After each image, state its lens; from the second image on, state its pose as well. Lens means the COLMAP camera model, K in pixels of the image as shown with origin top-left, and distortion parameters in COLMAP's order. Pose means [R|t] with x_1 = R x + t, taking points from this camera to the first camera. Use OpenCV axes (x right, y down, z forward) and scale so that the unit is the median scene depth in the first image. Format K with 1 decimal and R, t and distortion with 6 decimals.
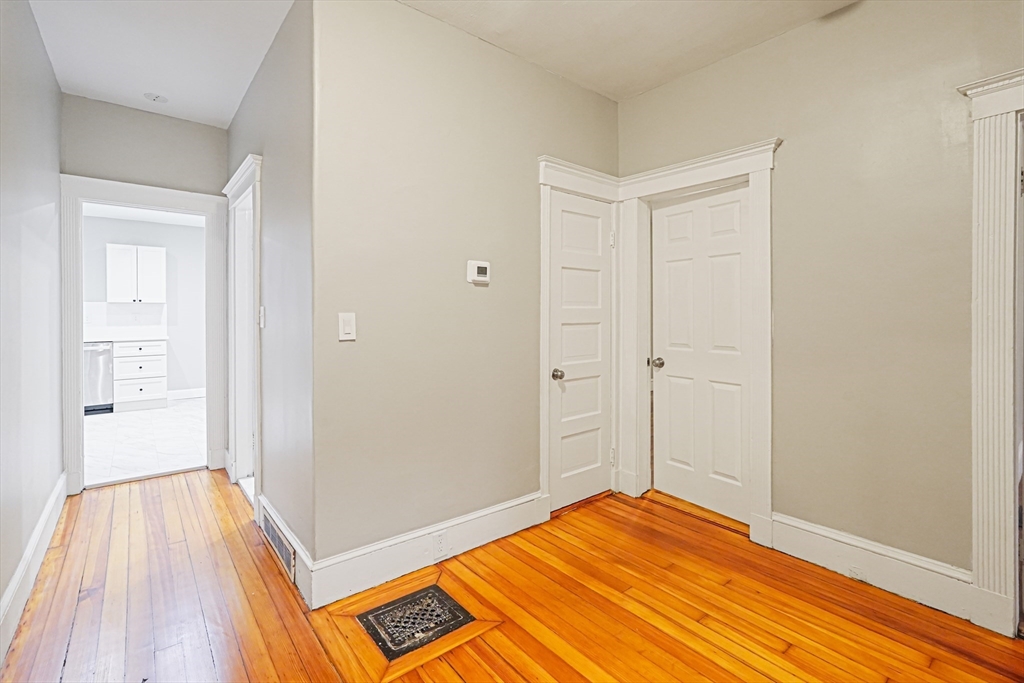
lens RADIAL K [[467.3, 0, 507.5], [0, 467.3, 315.2], [0, 0, 1]] dist [-0.009329, 0.006402]
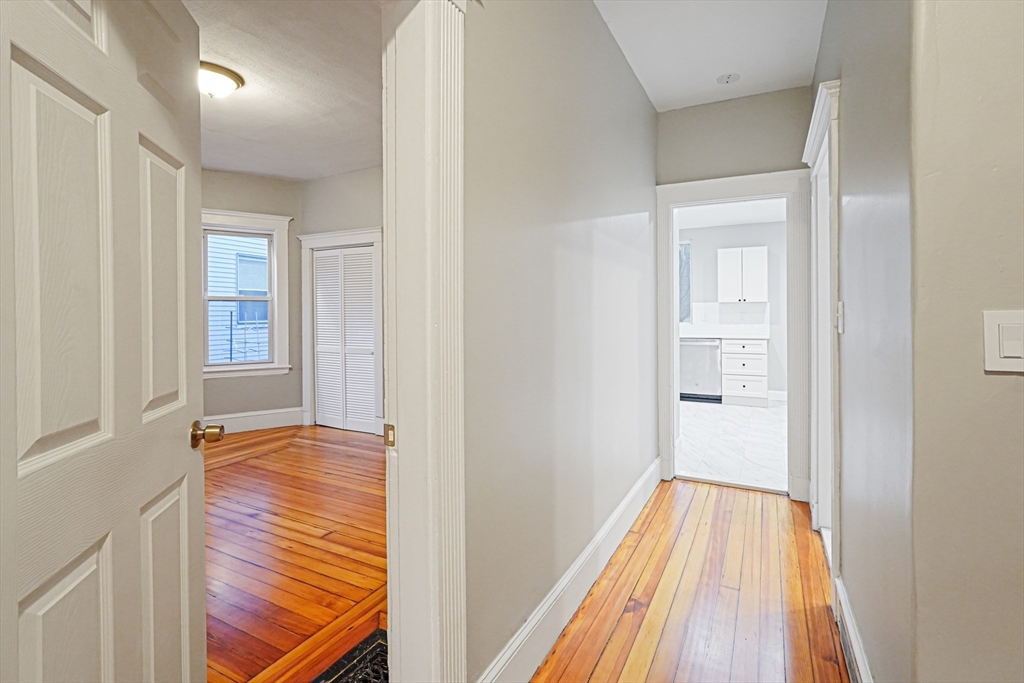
lens RADIAL K [[467.3, 0, 507.5], [0, 467.3, 315.2], [0, 0, 1]] dist [-0.009329, 0.006402]
pose [[0.386406, 0.001601, -0.922327, -0.074516], [0.000685, 0.999998, 0.002022, -0.000750], [0.922328, -0.001413, 0.386404, 0.243626]]
